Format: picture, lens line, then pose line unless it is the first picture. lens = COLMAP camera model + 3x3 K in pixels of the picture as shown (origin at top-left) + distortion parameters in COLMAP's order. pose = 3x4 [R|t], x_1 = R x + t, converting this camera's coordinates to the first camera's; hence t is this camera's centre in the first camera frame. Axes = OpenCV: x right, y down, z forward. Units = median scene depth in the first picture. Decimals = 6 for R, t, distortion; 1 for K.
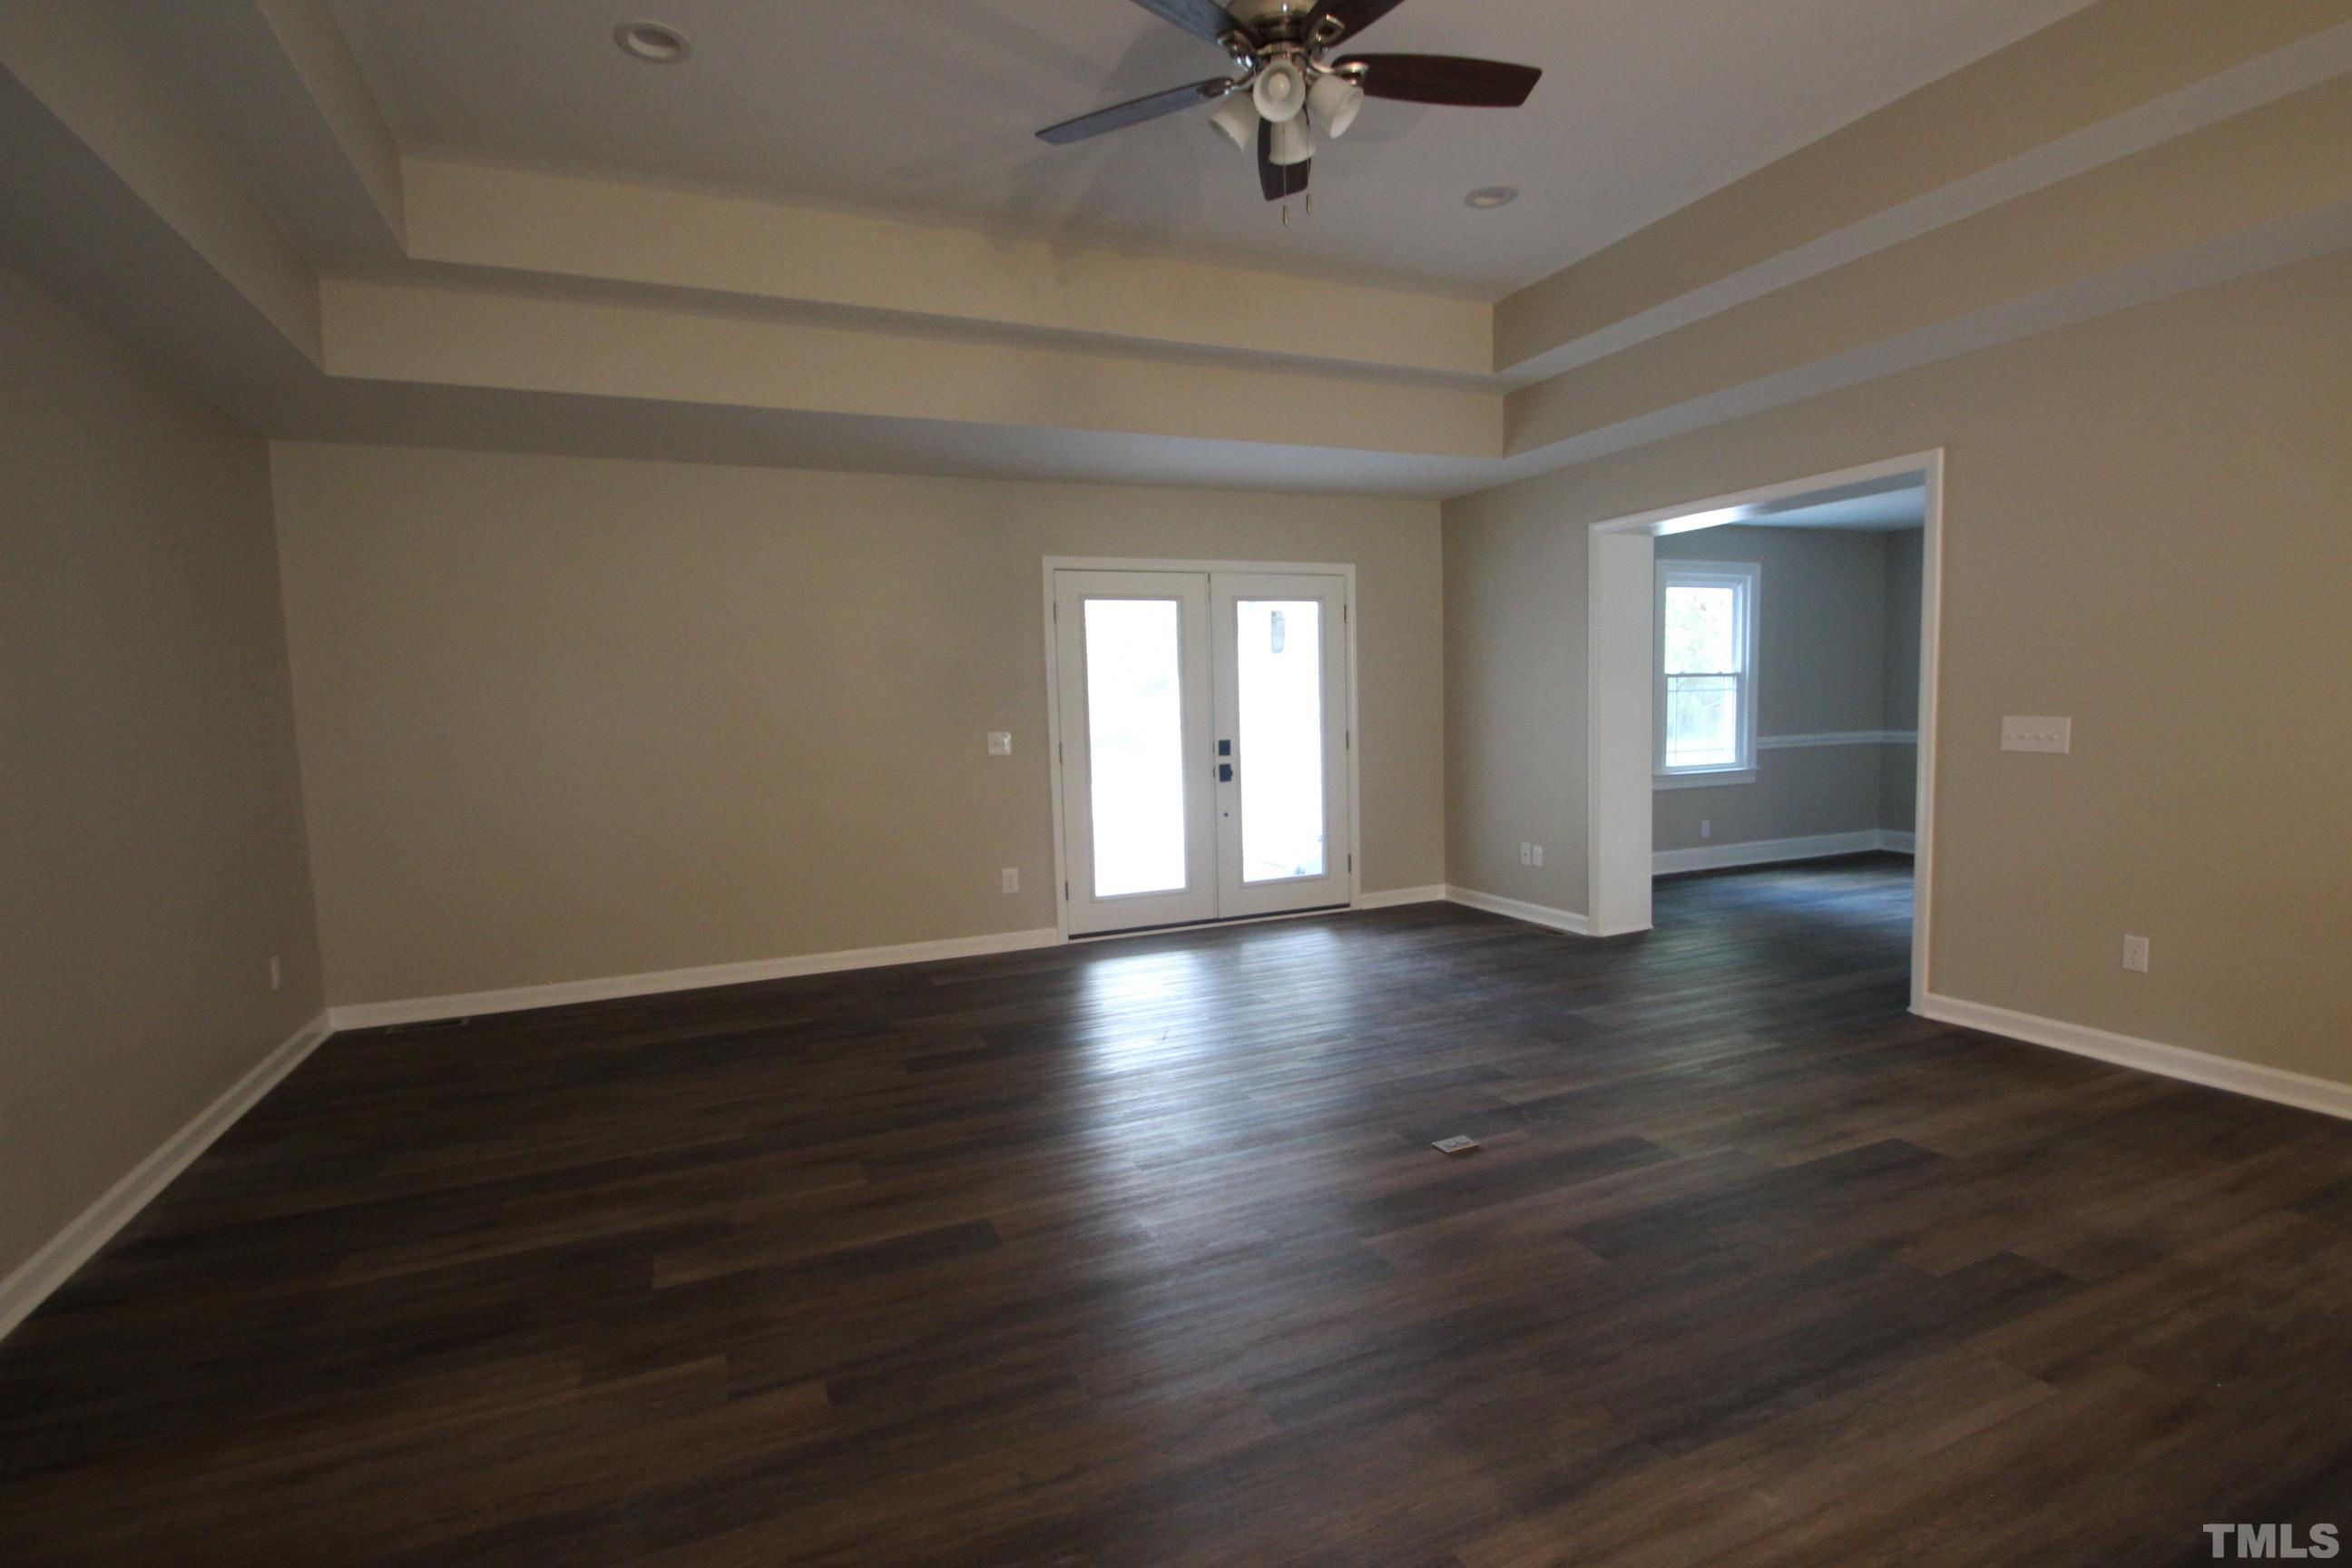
lens RADIAL K [[1111.5, 0, 1181.5], [0, 1111.5, 806.9], [0, 0, 1]] dist [-0.004874, -0.000170]
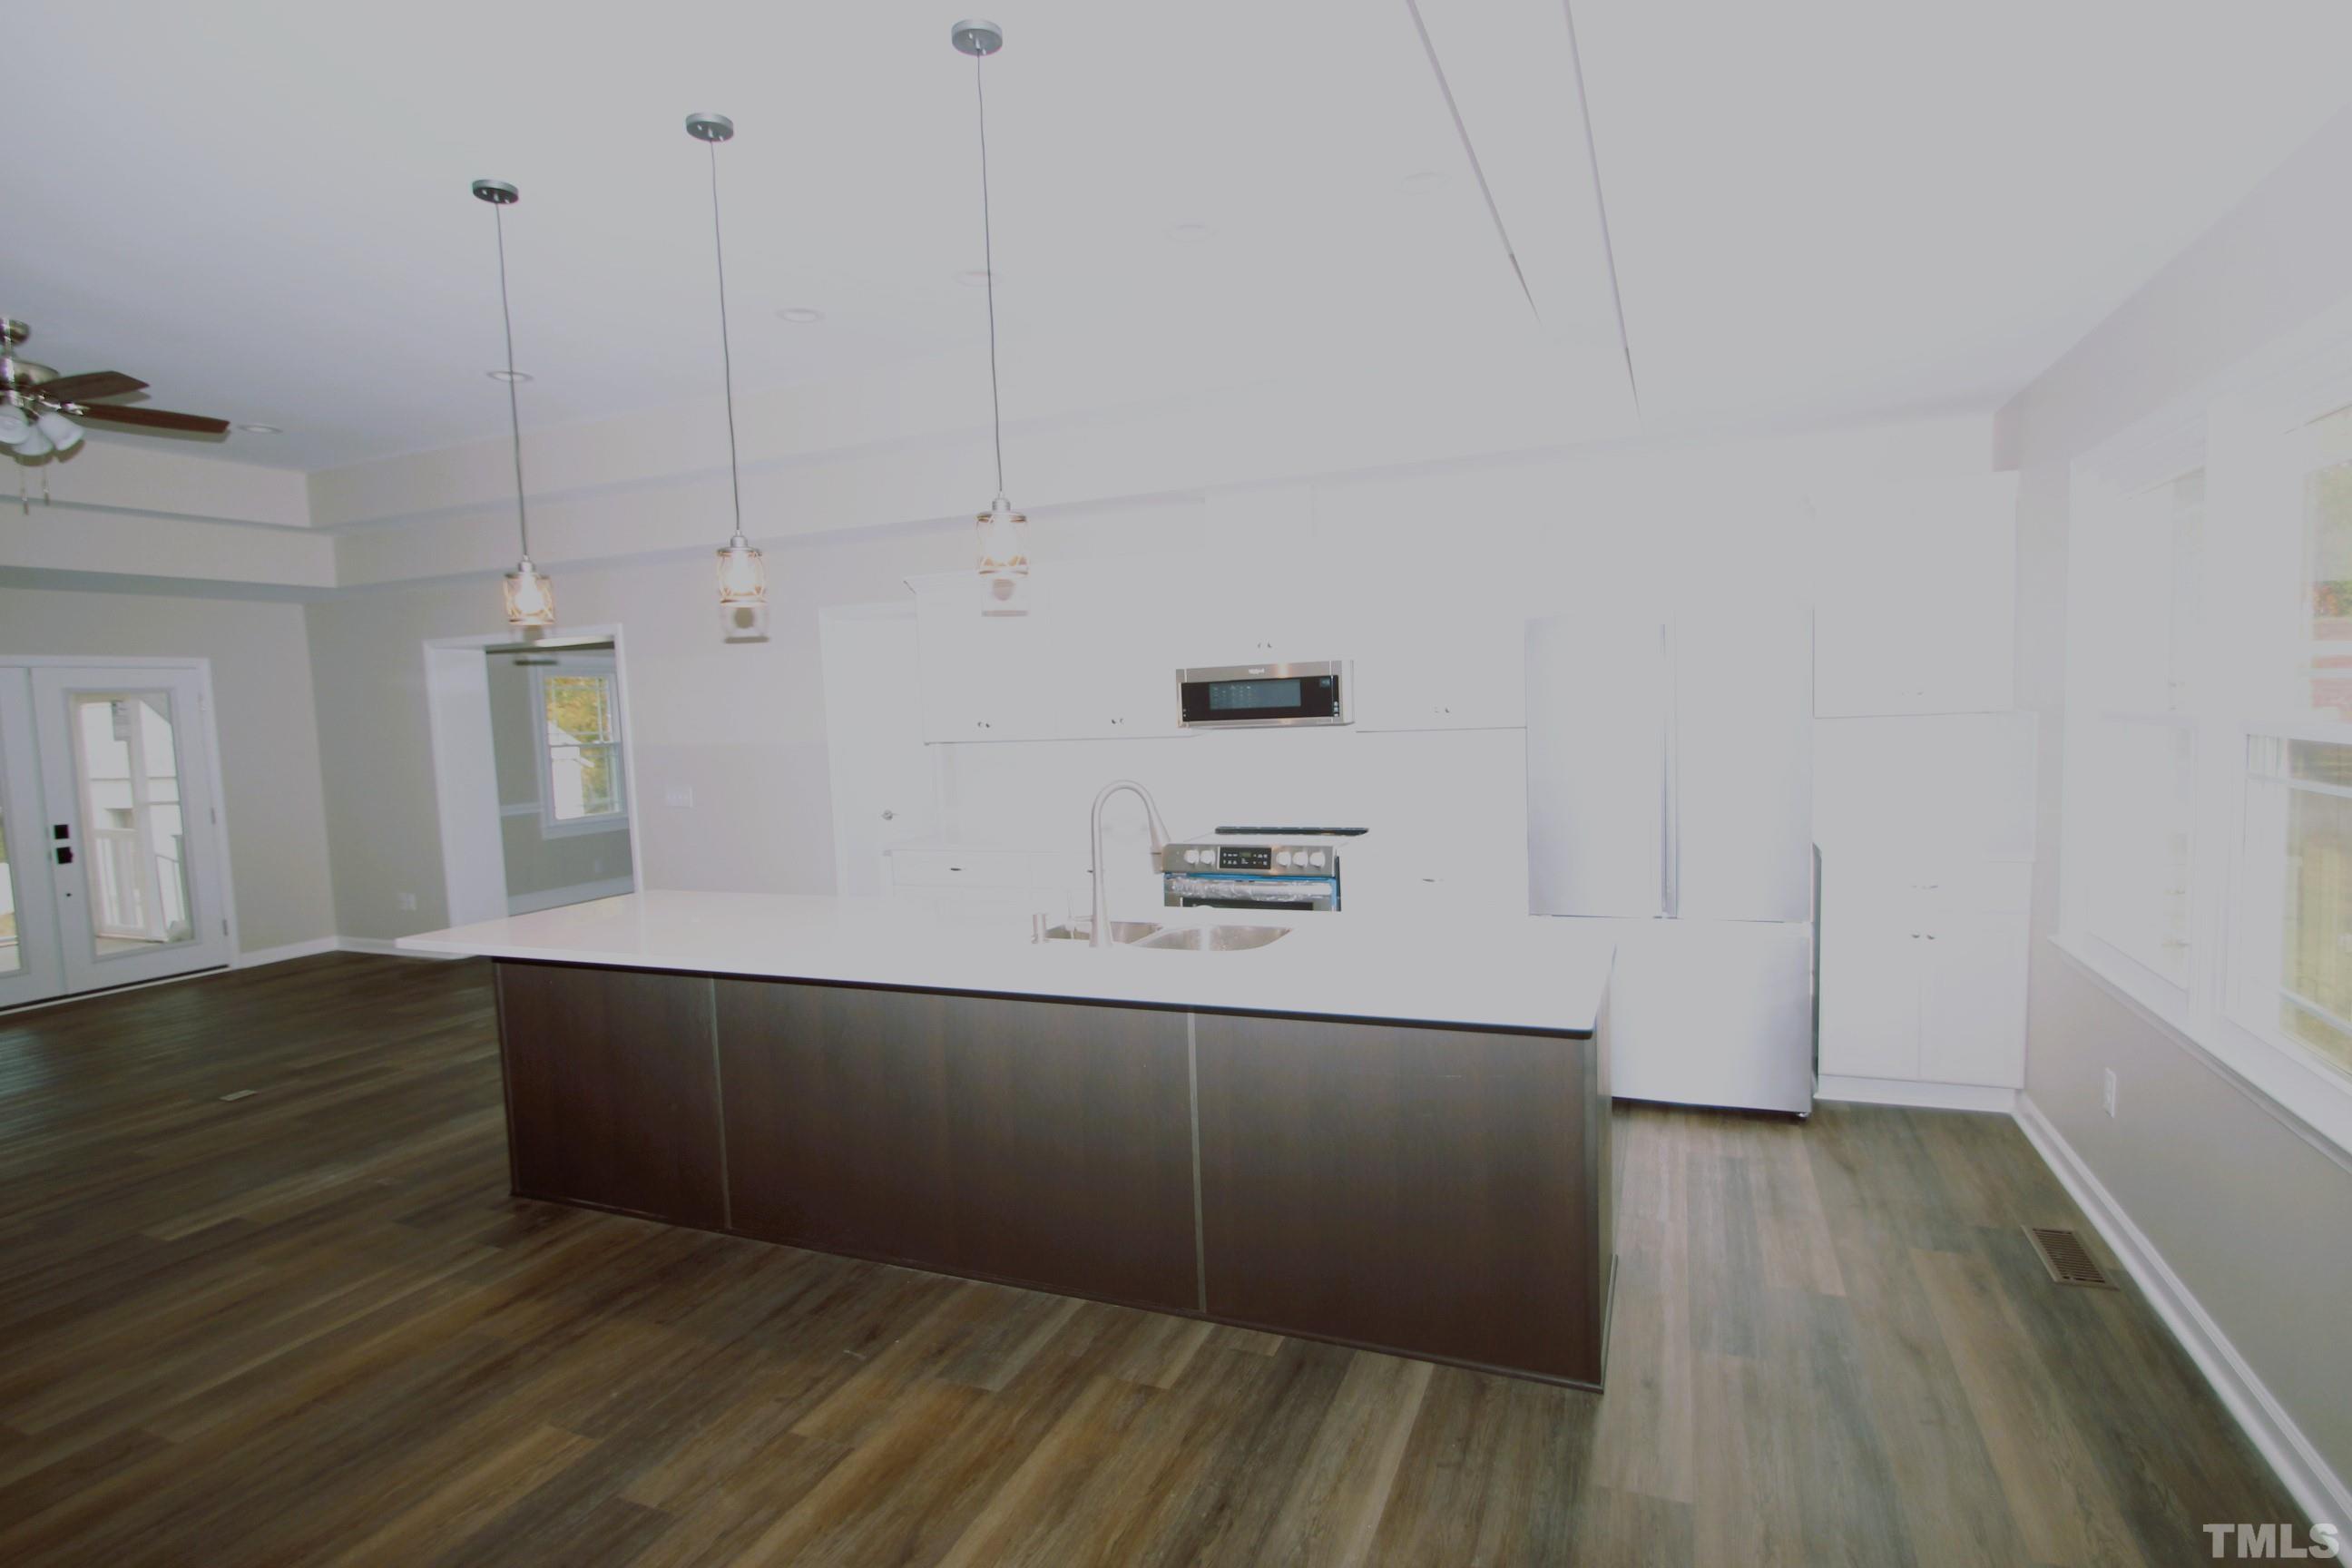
lens RADIAL K [[1178.7, 0, 1206.3], [0, 1178.7, 803.5], [0, 0, 1]] dist [-0.003367, -0.010451]
pose [[0.724133, -0.052777, 0.687638, 0.073433], [0.079216, 0.996834, -0.006911, 0.014508], [-0.685096, 0.059477, 0.726021, -0.586639]]
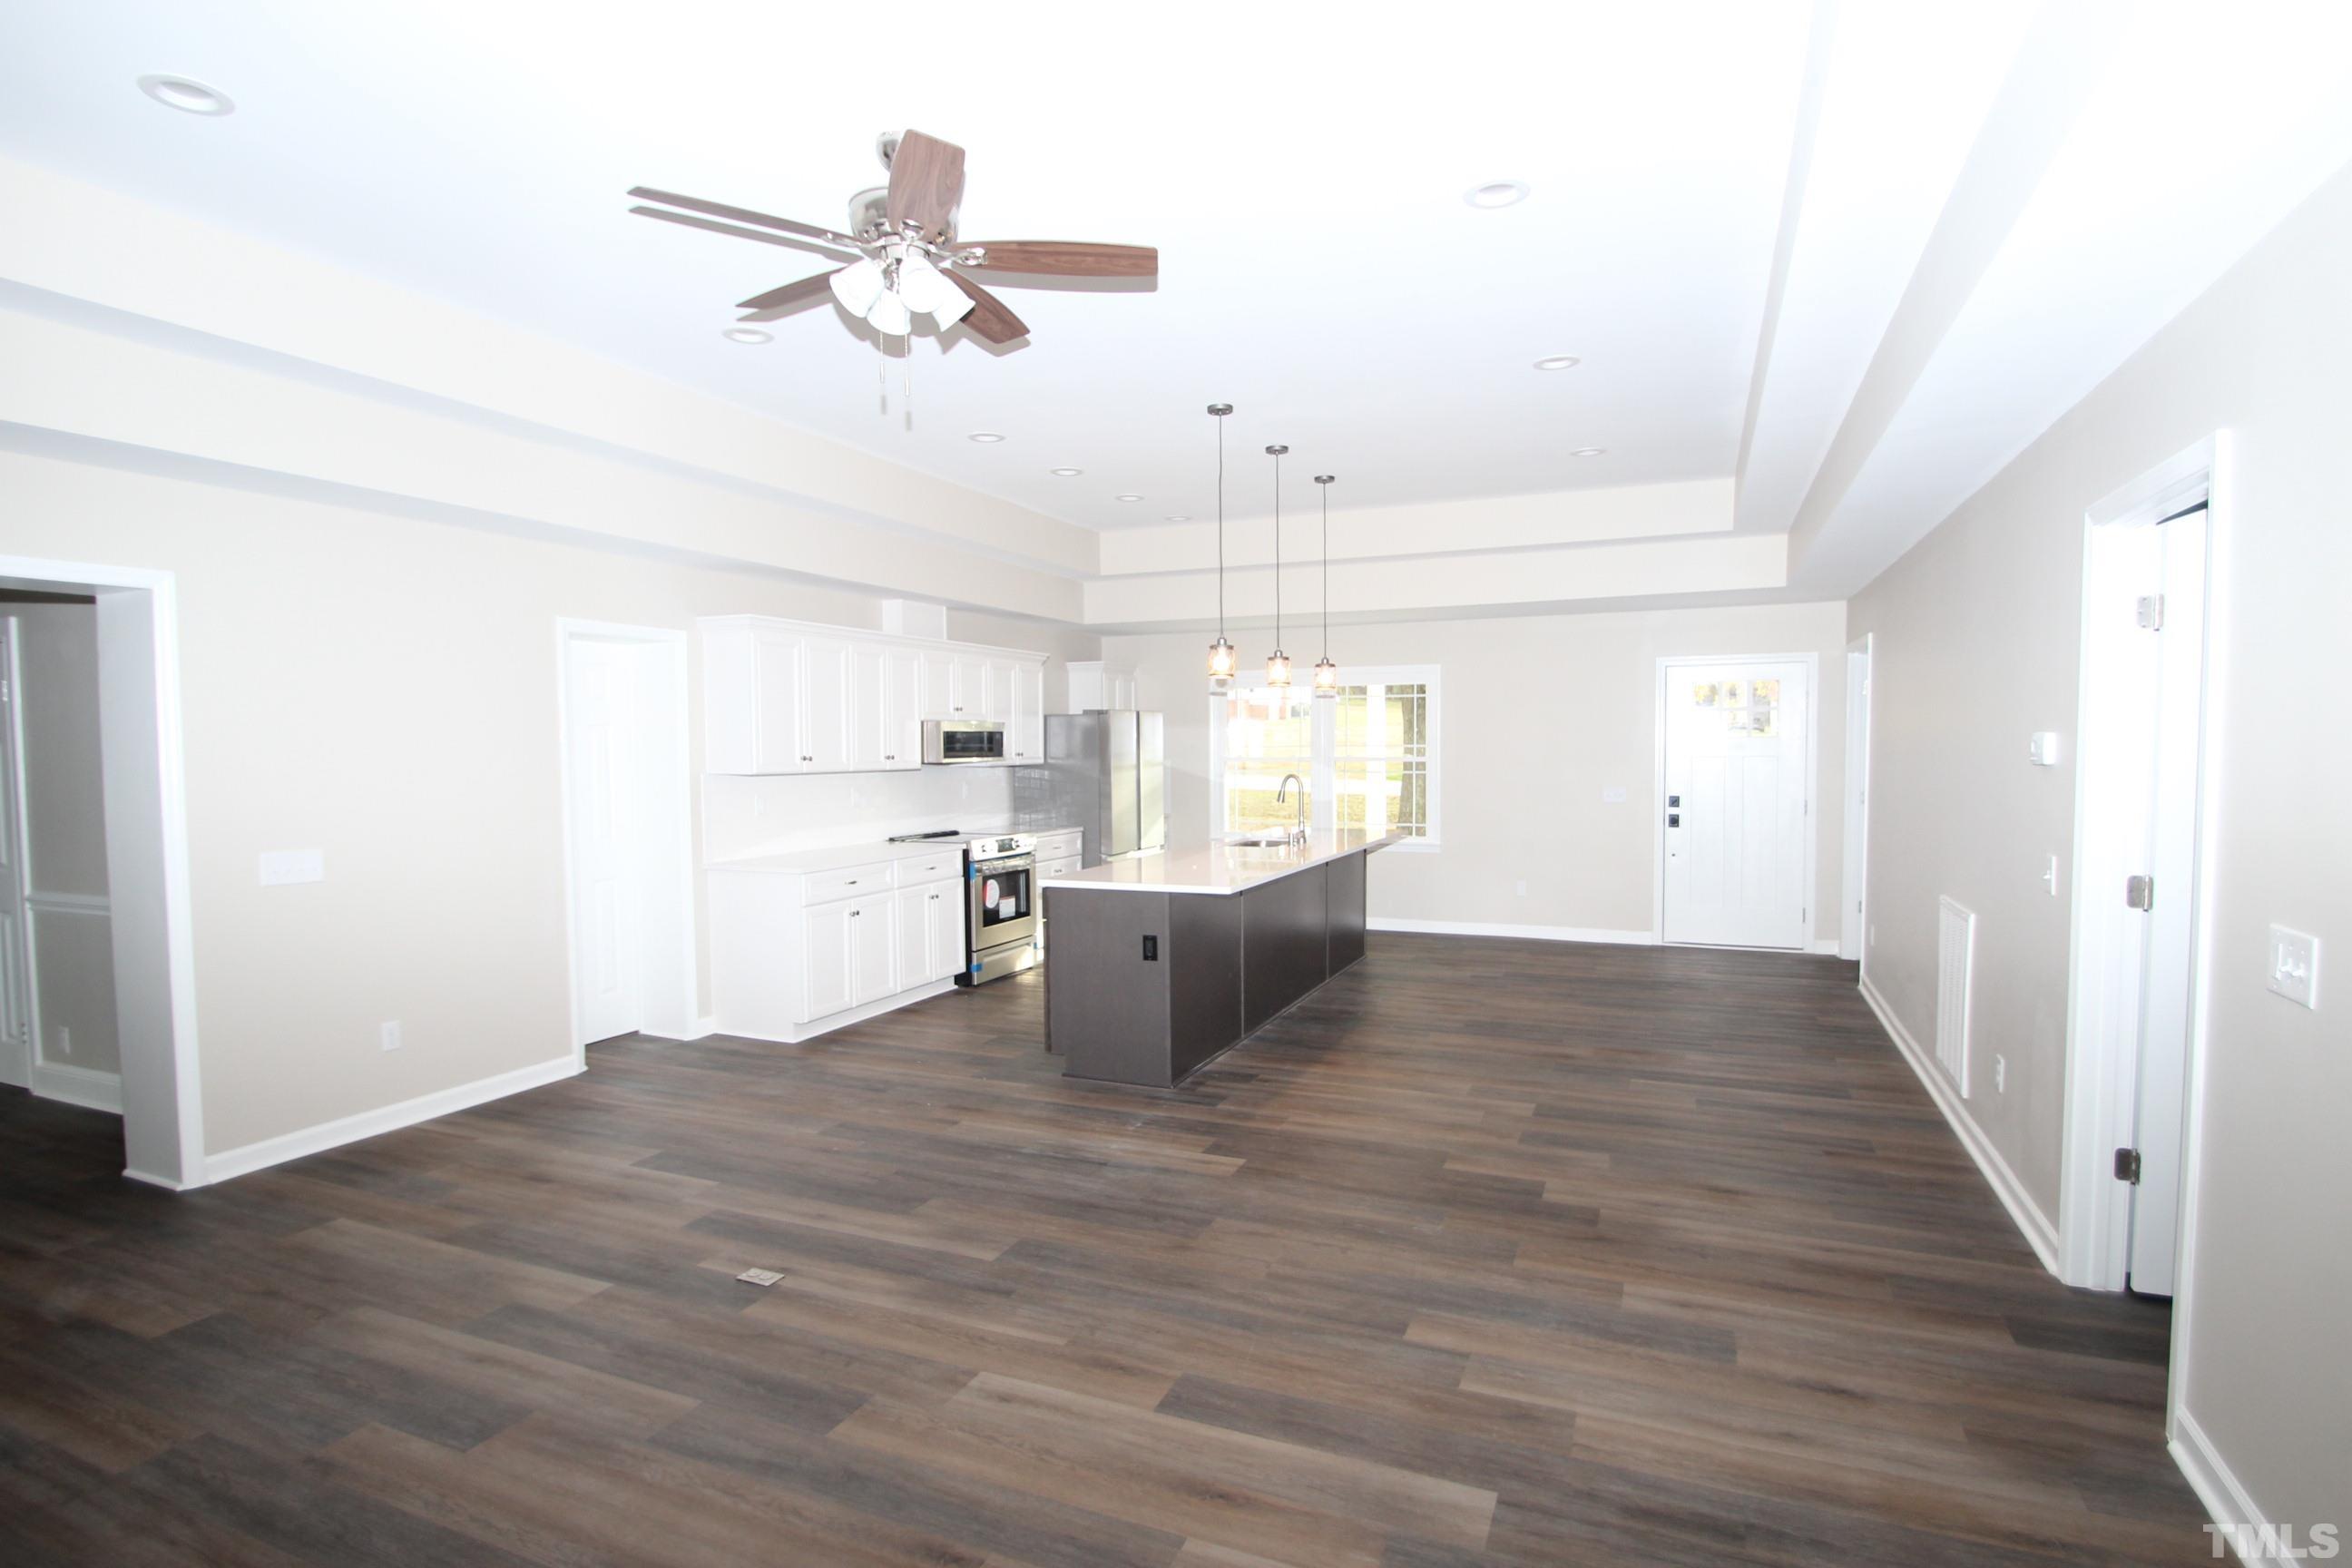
lens RADIAL K [[1178.7, 0, 1174.5], [0, 1178.7, 785.0], [0, 0, 1]] dist [-0.003367, -0.010451]
pose [[-0.674168, 0.009069, 0.738522, -0.447434], [0.096780, 0.992388, 0.076161, -0.102610], [-0.732210, 0.122820, -0.669914, 0.780858]]
